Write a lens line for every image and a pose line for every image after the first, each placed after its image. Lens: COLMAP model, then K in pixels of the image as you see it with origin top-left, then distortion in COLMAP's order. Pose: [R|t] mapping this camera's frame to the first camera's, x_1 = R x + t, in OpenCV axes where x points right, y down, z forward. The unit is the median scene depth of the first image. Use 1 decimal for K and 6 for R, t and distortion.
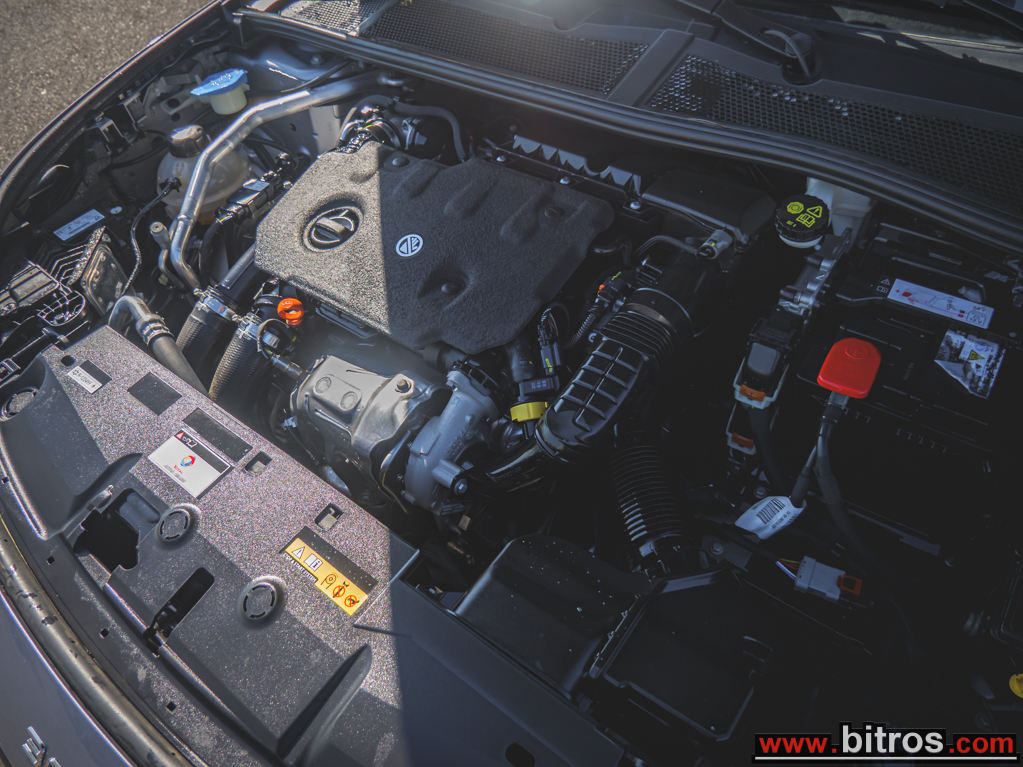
lens RADIAL K [[746.6, 0, 510.8], [0, 746.6, 383.5], [0, 0, 1]] dist [-0.050154, 0.019963]
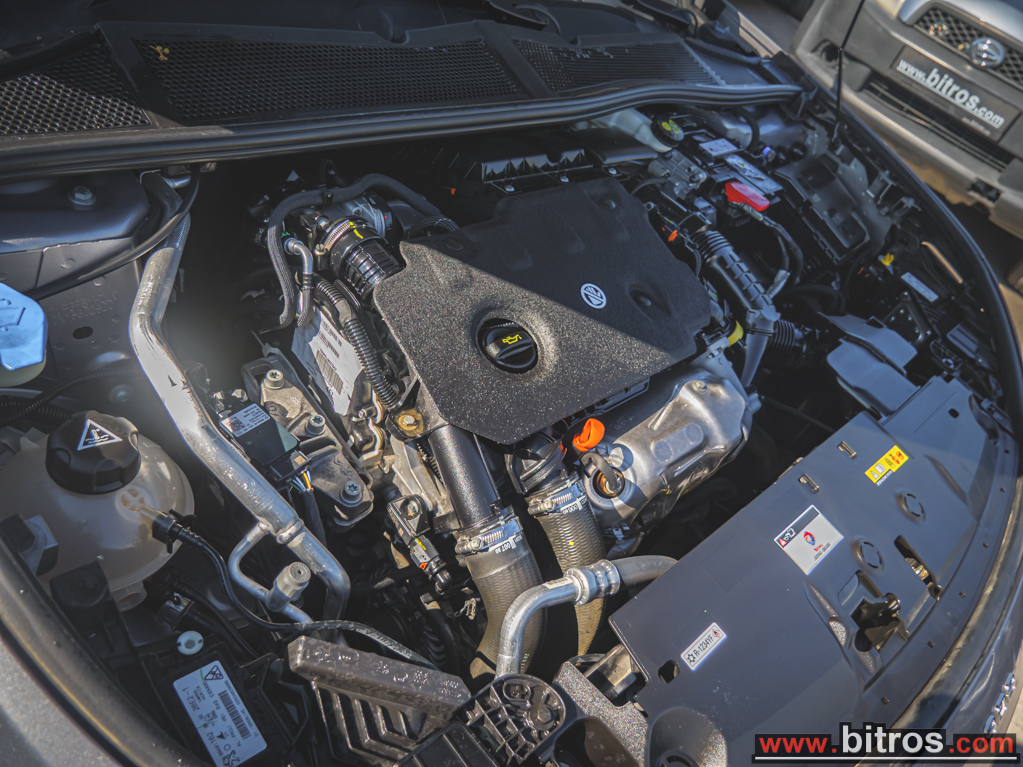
lens RADIAL K [[746.6, 0, 511.1], [0, 746.6, 383.7], [0, 0, 1]] dist [-0.050154, 0.019963]
pose [[0.129576, -0.588072, 0.798362, -1.048723], [0.458392, 0.749475, 0.477665, -0.648143], [-0.879254, 0.304069, 0.366681, 0.824784]]
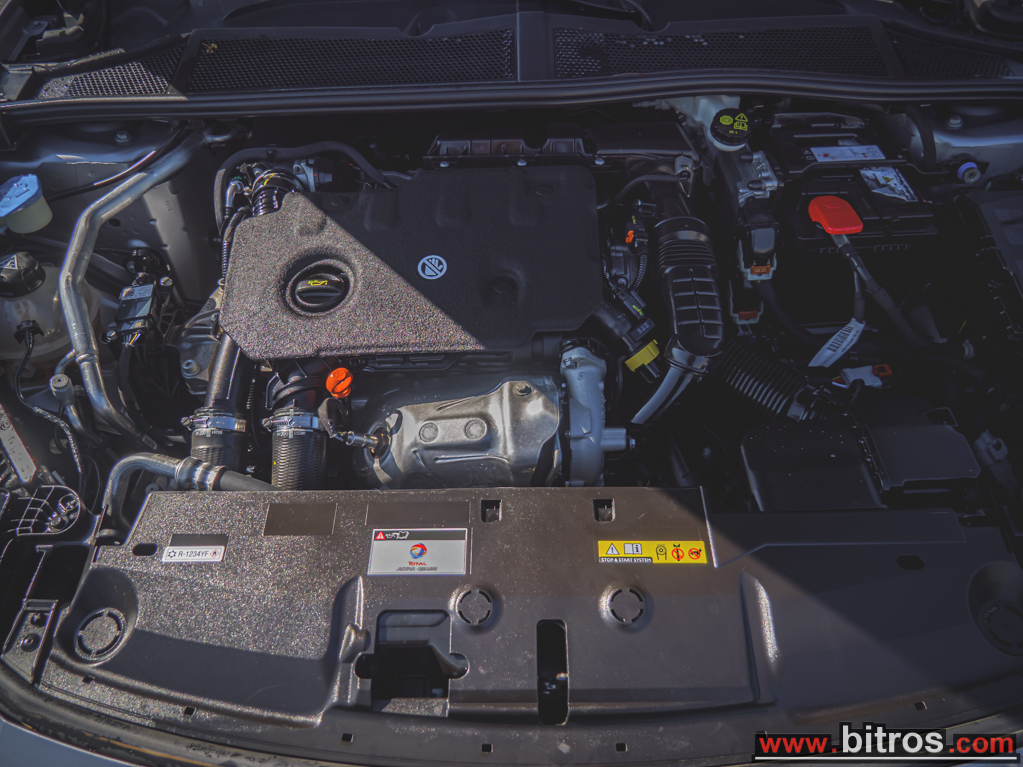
lens RADIAL K [[746.6, 0, 510.6], [0, 746.6, 379.6], [0, 0, 1]] dist [-0.050154, 0.019963]
pose [[0.784014, -0.414994, 0.461630, -0.605296], [0.424792, 0.900956, 0.088489, -0.101401], [-0.452631, 0.126721, 0.882648, 0.115507]]
